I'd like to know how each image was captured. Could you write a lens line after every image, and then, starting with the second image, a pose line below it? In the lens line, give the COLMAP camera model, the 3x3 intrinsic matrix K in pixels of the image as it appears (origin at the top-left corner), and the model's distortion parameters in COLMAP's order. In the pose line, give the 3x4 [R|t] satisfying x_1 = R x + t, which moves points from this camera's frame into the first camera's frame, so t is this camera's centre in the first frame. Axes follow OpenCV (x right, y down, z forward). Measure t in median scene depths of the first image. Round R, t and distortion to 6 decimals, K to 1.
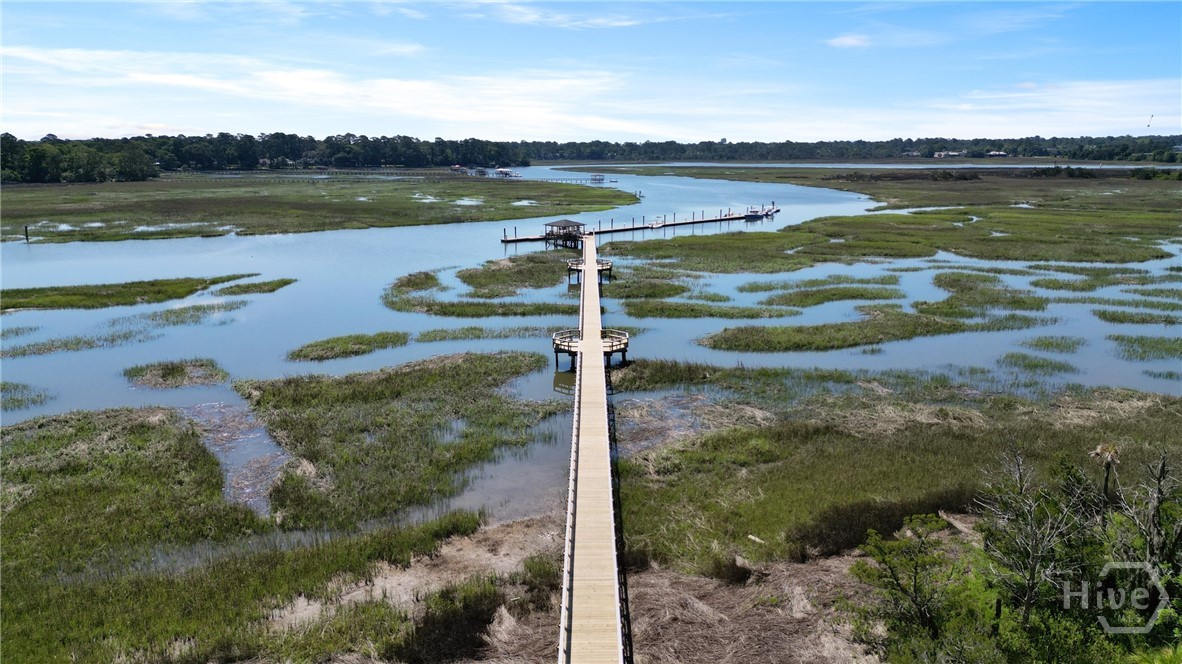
lens RADIAL K [[837.7, 0, 587.0], [0, 837.7, 332.9], [0, 0, 1]] dist [0.052968, -0.003121]
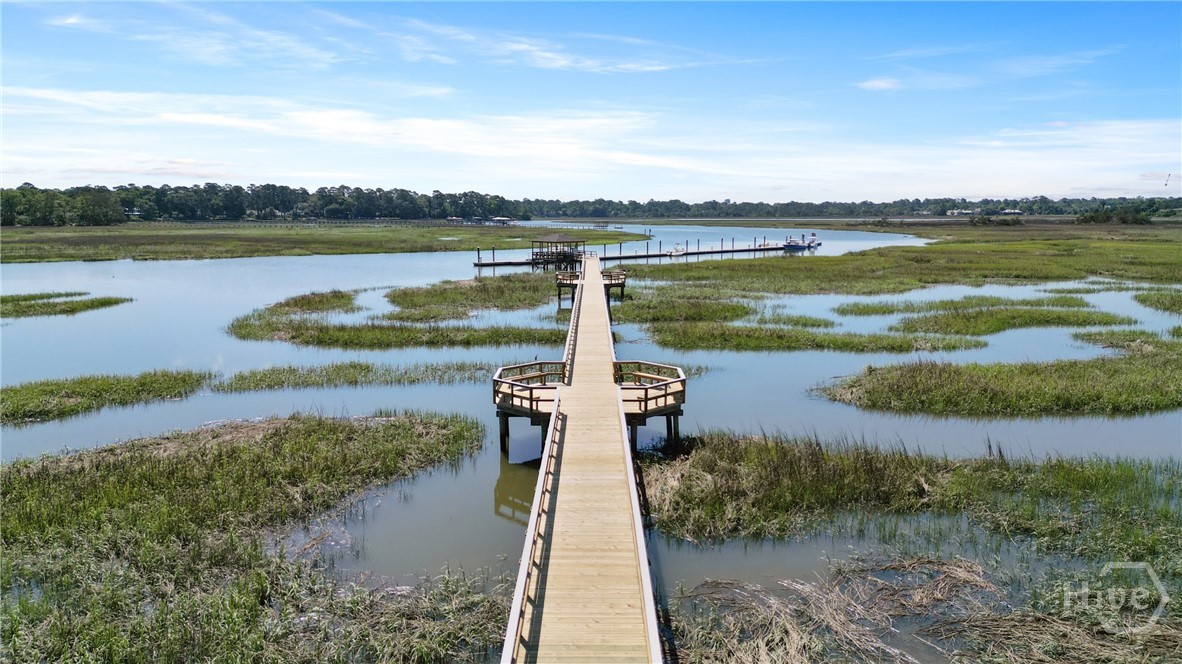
lens RADIAL K [[837.7, 0, 587.0], [0, 837.7, 332.9], [0, 0, 1]] dist [0.052968, -0.003121]
pose [[0.999985, 0.004318, -0.003320, 0.001903], [-0.004550, 0.997284, -0.073510, 0.005866], [0.002994, 0.073524, 0.997289, 0.266775]]
